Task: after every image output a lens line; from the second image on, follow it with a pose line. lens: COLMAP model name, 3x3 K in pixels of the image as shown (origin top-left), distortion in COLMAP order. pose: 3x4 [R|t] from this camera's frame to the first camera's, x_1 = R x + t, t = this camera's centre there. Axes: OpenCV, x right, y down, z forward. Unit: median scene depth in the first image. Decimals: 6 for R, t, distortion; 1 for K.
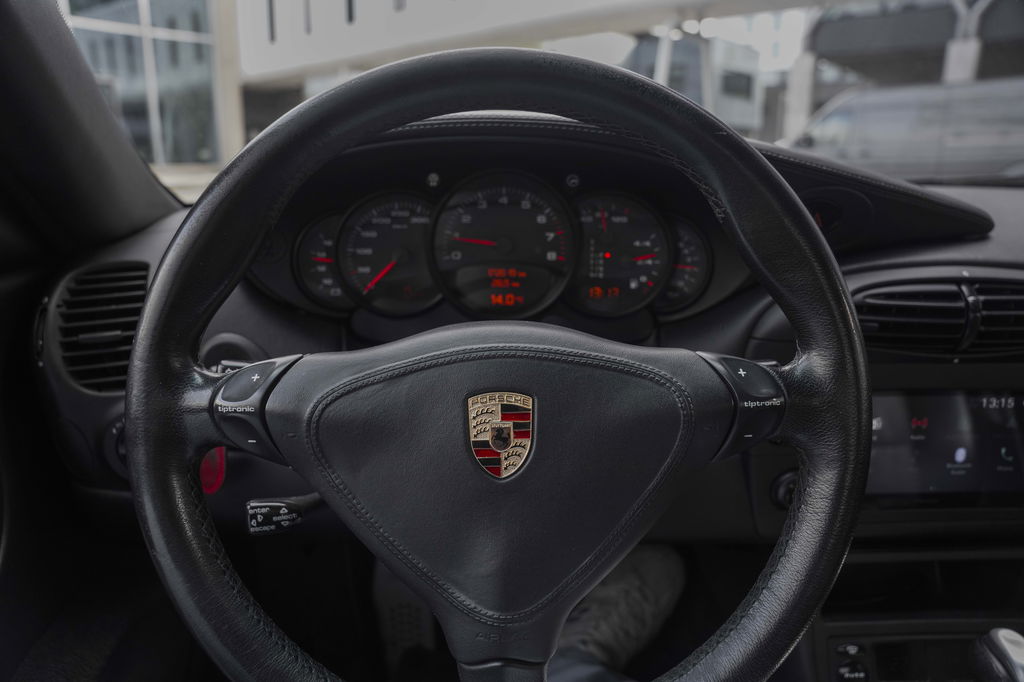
lens RADIAL K [[709.7, 0, 512.0], [0, 709.7, 341.0], [0, 0, 1]] dist [-0.078377, 0.000355]
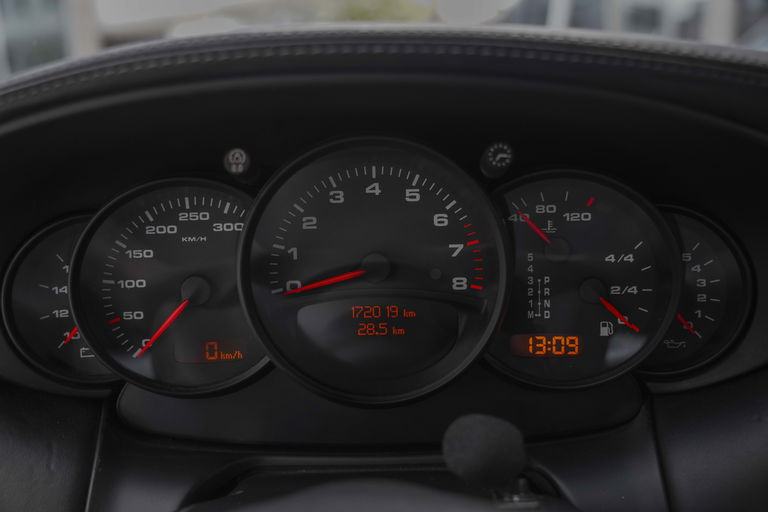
lens RADIAL K [[725.7, 0, 384.0], [0, 725.7, 256.0], [0, 0, 1]] dist [-0.013691, -0.002154]
pose [[0.999351, -0.023365, -0.027427, 0.011408], [0.021789, 0.998168, -0.056445, -0.111007], [0.028696, 0.055810, 0.998029, 0.414722]]
